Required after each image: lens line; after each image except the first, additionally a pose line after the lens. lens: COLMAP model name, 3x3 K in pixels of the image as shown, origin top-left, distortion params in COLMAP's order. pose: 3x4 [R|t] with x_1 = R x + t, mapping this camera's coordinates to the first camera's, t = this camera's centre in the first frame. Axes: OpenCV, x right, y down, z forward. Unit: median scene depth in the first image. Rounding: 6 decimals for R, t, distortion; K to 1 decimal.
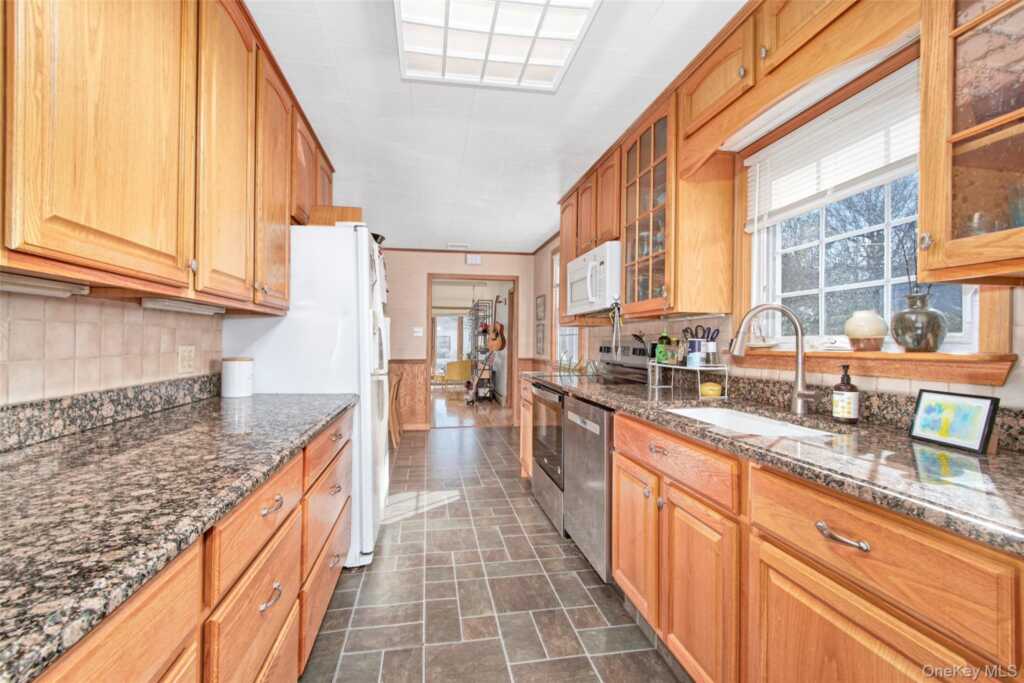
lens RADIAL K [[455.5, 0, 509.3], [0, 455.5, 342.3], [0, 0, 1]] dist [-0.015650, -0.000232]
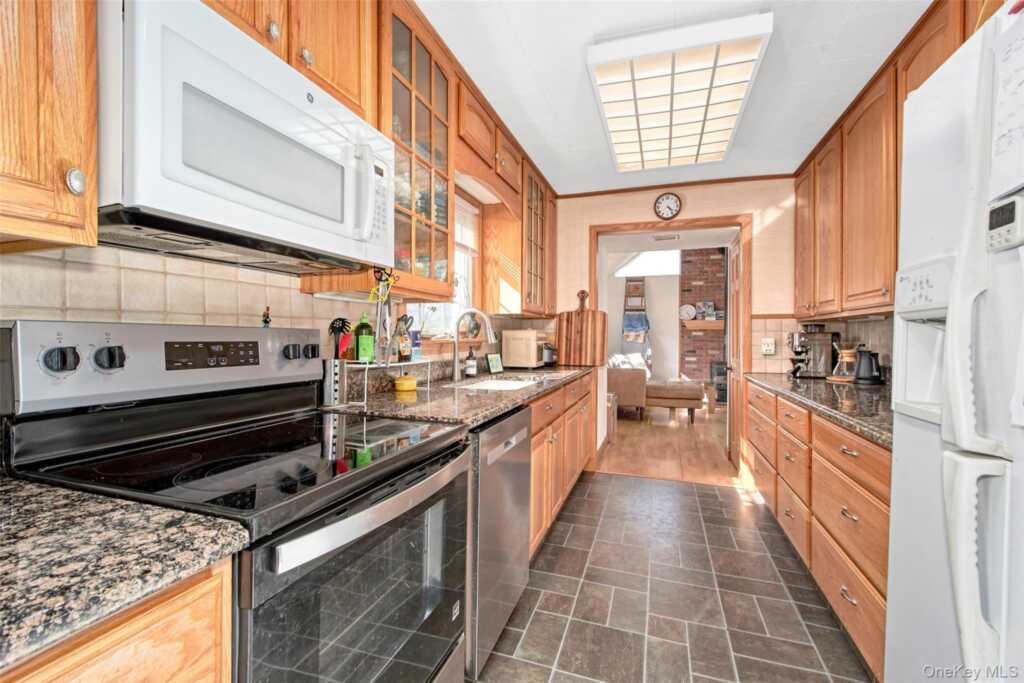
lens RADIAL K [[455.5, 0, 506.0], [0, 455.5, 338.5], [0, 0, 1]] dist [-0.015650, -0.000232]
pose [[-0.874186, -0.009138, 0.485506, -0.284545], [-0.008463, 0.999958, 0.003584, 0.009783], [-0.485518, -0.000976, -0.874226, 2.504289]]
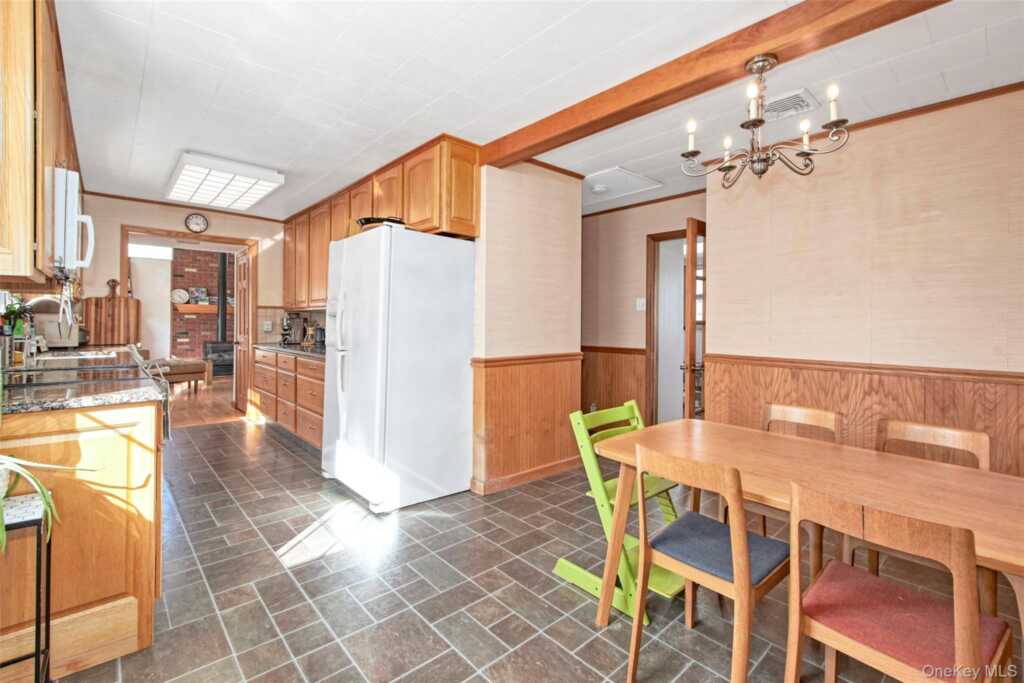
lens RADIAL K [[455.5, 0, 494.6], [0, 455.5, 319.7], [0, 0, 1]] dist [-0.015650, -0.000232]
pose [[-0.864060, -0.011689, -0.503253, -0.076647], [-0.008465, 0.999926, -0.008692, 0.009966], [0.503318, -0.003250, -0.864095, 3.900360]]
